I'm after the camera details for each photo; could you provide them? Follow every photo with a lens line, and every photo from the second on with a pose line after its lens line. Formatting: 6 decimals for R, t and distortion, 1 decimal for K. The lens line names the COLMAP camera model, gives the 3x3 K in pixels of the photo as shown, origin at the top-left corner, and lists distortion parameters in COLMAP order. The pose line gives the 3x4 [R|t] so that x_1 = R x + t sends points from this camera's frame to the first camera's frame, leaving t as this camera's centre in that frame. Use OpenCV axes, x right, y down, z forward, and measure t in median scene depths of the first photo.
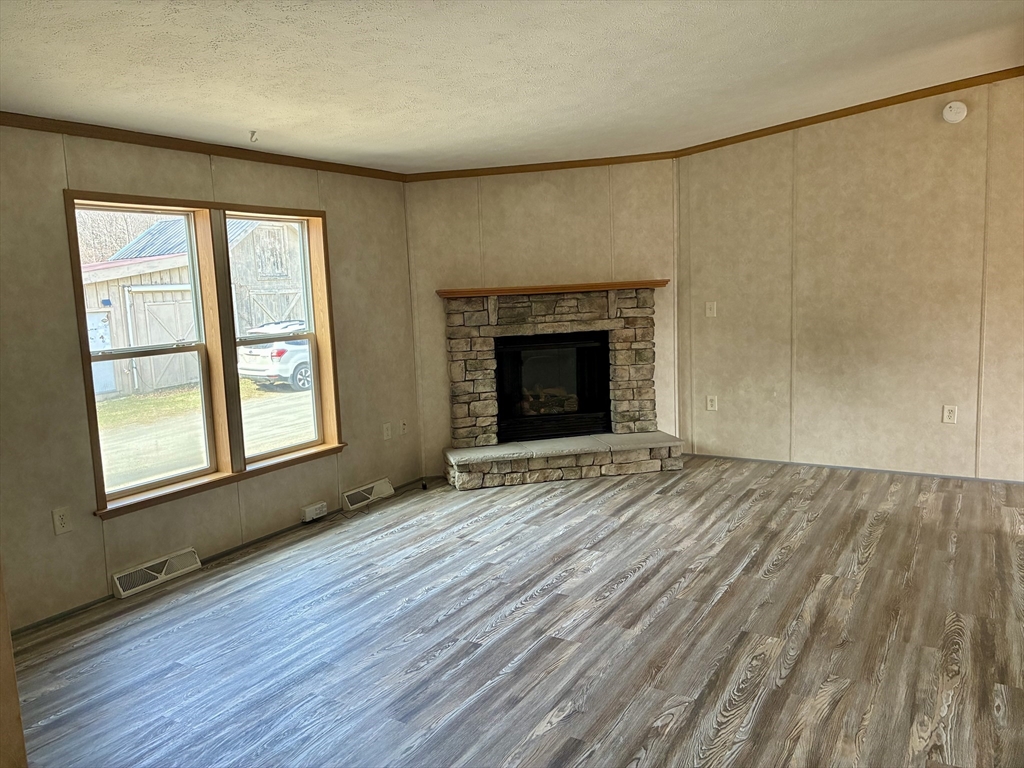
lens RADIAL K [[771.1, 0, 512.6], [0, 771.1, 358.6], [0, 0, 1]] dist [0.034435, -0.038883]
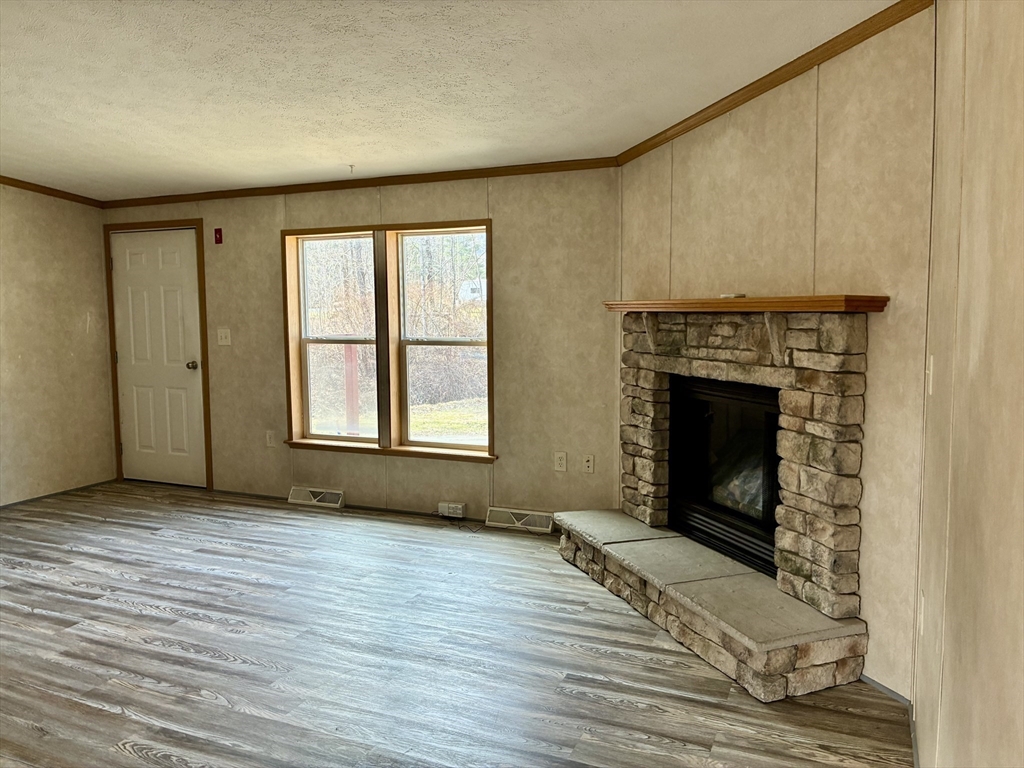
lens RADIAL K [[771.1, 0, 512.6], [0, 771.1, 358.6], [0, 0, 1]] dist [0.034435, -0.038883]
pose [[0.135575, 0.105073, -0.985180, 0.726269], [-0.093078, 0.991314, 0.092919, -0.104532], [0.986385, 0.079101, 0.144177, 0.875017]]
